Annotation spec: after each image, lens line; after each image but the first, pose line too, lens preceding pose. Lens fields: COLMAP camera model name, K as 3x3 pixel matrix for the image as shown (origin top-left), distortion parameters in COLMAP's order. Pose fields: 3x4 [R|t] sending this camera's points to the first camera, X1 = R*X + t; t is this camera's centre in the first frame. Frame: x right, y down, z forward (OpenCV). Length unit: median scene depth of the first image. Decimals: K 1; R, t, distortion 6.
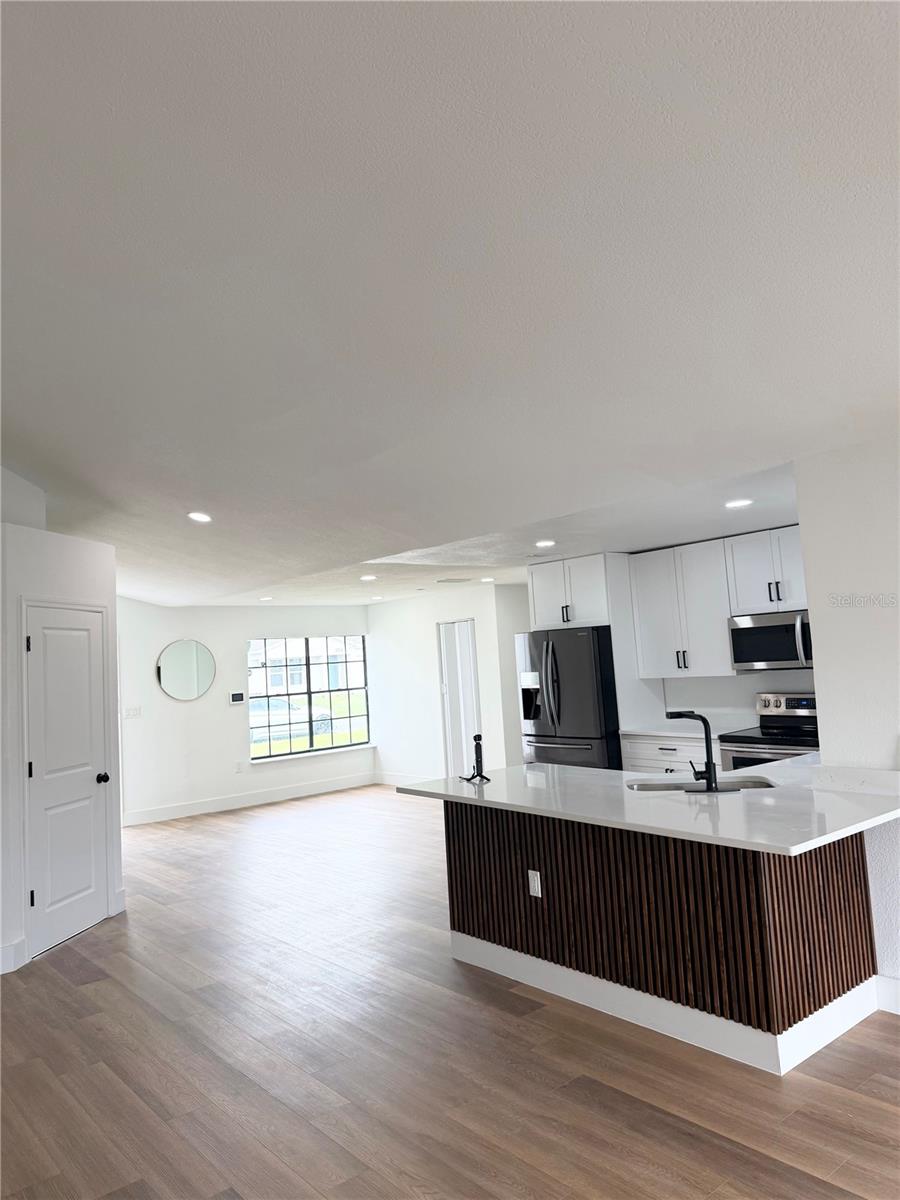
lens RADIAL K [[835.2, 0, 447.9], [0, 835.2, 592.8], [0, 0, 1]] dist [0.031271, -0.013538]
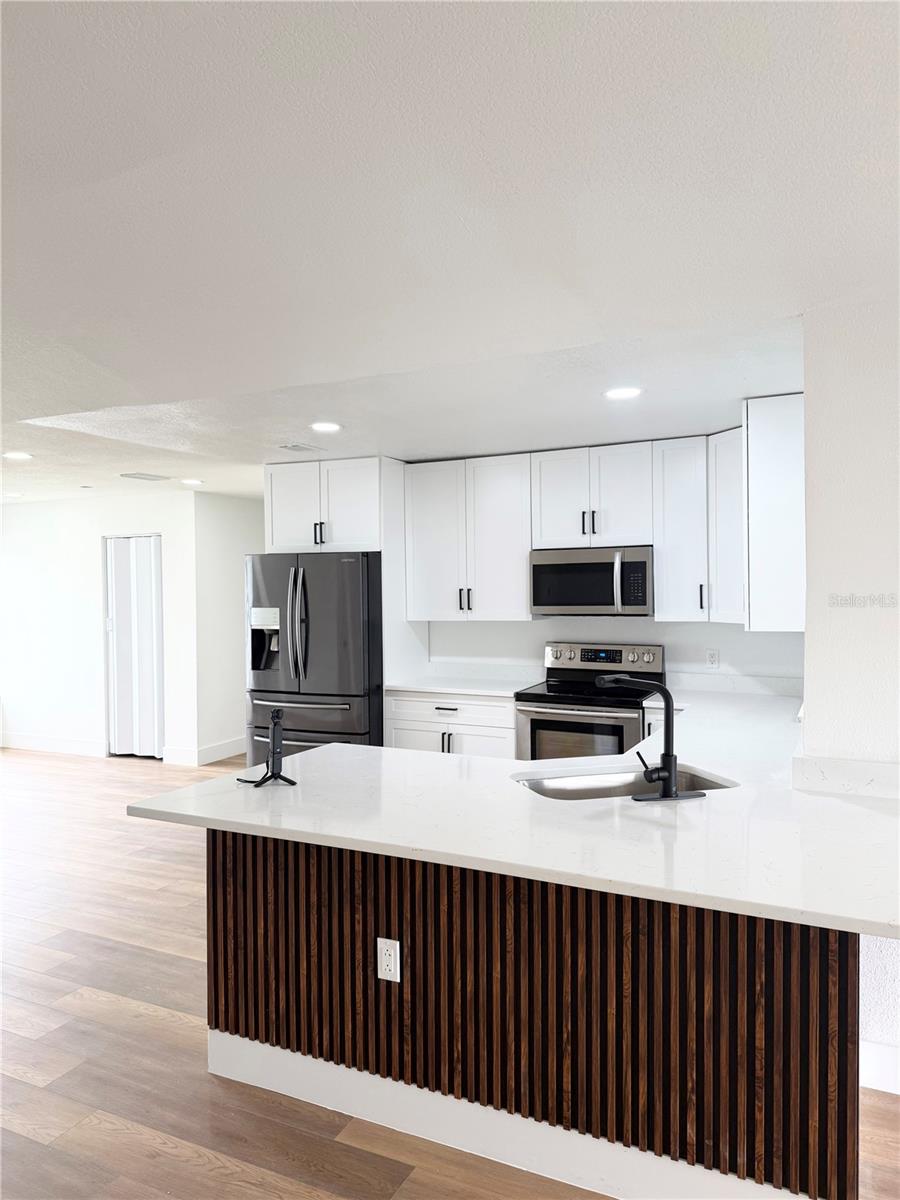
lens RADIAL K [[835.2, 0, 473.5], [0, 835.2, 619.1], [0, 0, 1]] dist [0.031271, -0.013538]
pose [[0.900379, 0.032463, 0.433894, -0.070498], [-0.077817, 0.993149, 0.087175, 0.030191], [-0.428092, -0.112255, 0.896736, 0.294564]]
